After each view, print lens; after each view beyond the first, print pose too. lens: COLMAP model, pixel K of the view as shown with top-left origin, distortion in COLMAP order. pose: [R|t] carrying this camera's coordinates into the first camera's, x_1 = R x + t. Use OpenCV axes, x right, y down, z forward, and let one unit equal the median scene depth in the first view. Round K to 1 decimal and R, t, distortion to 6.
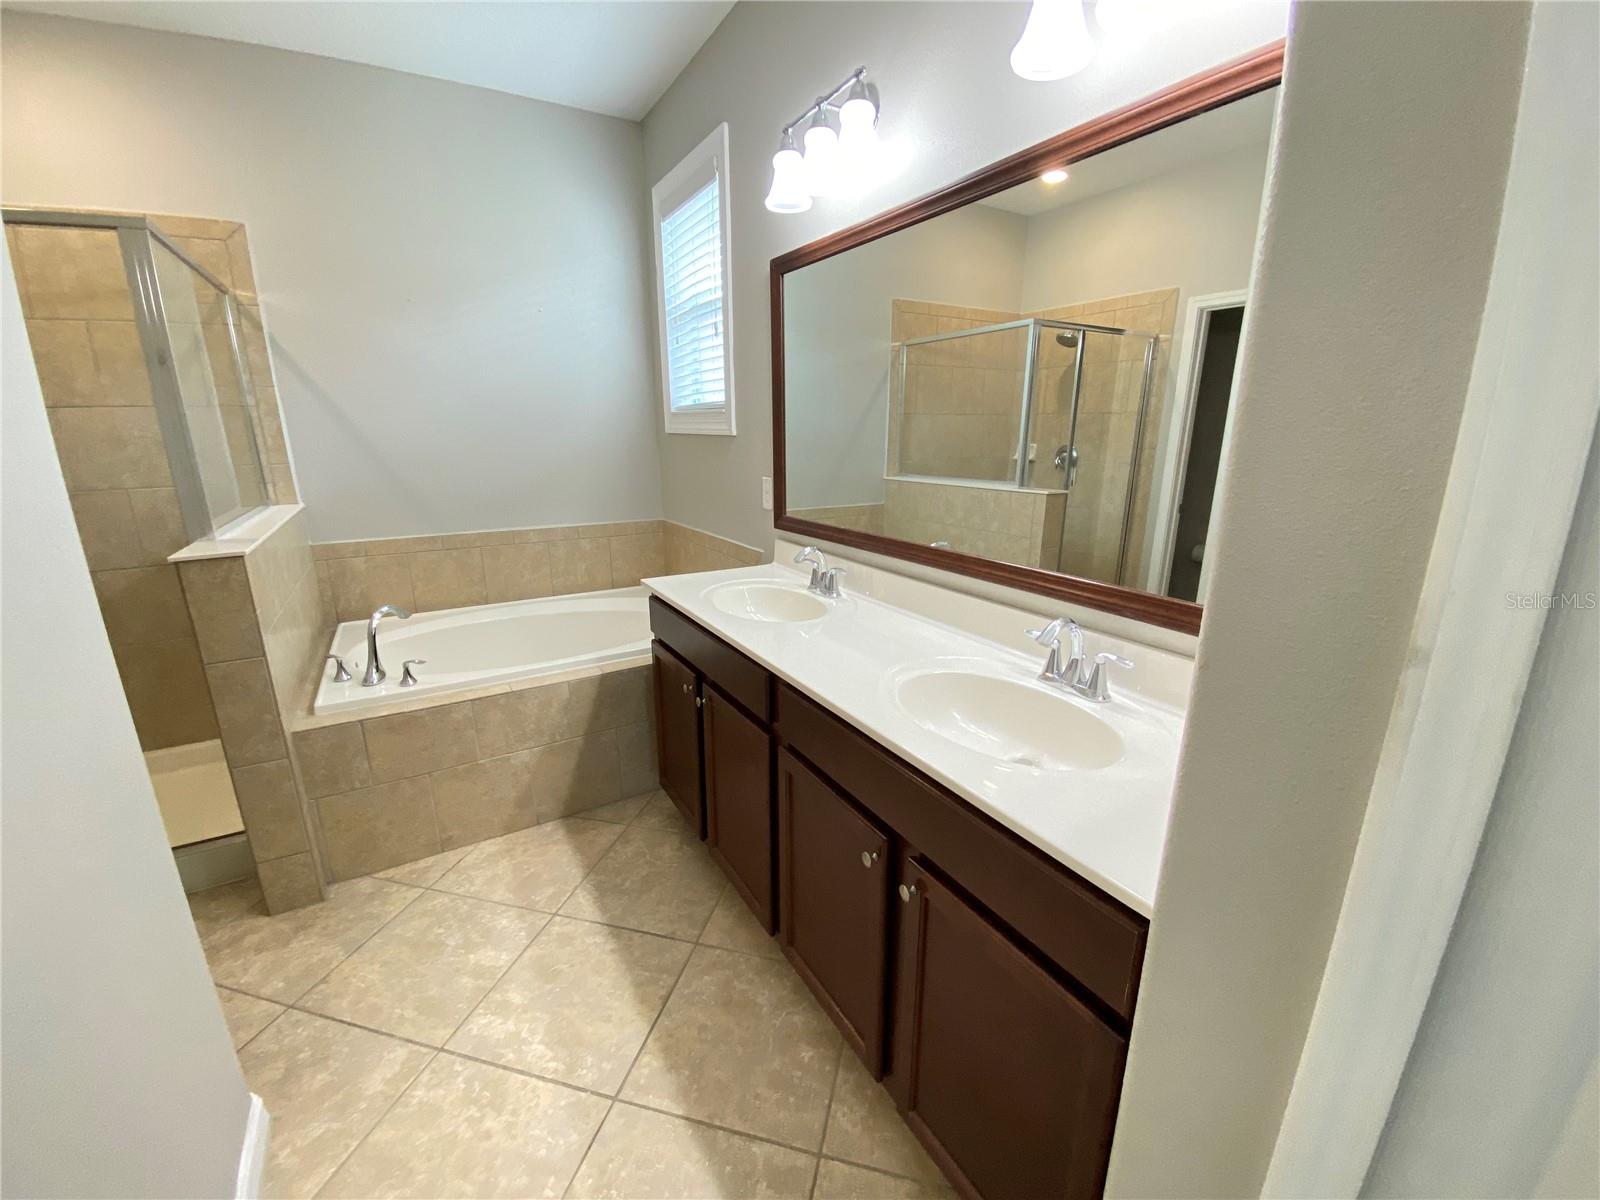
lens RADIAL K [[651.4, 0, 801.1], [0, 651.4, 604.2], [0, 0, 1]] dist [-0.007355, -0.002171]
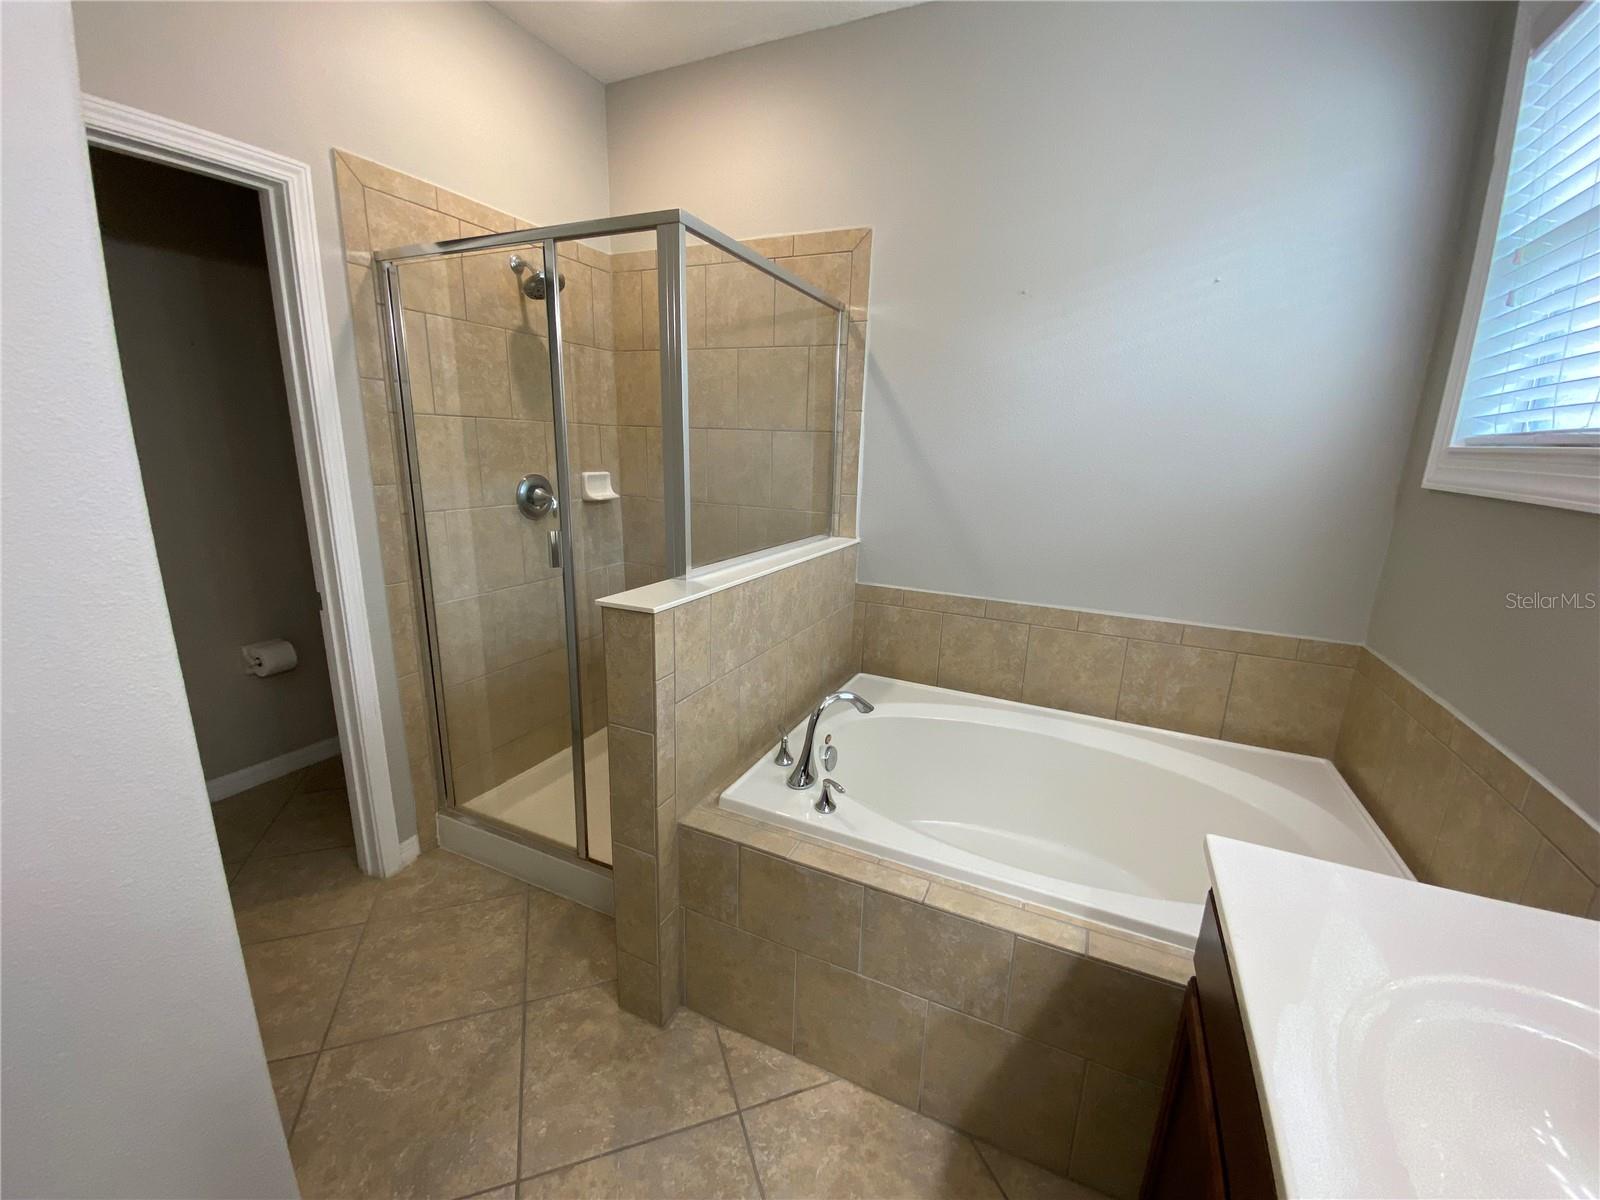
lens RADIAL K [[651.4, 0, 799.4], [0, 651.4, 600.1], [0, 0, 1]] dist [-0.007355, -0.002171]
pose [[0.557405, 0.211614, -0.802820, -0.077969], [-0.245354, 0.965769, 0.084213, -0.144327], [0.793159, 0.150034, 0.590245, 0.467256]]
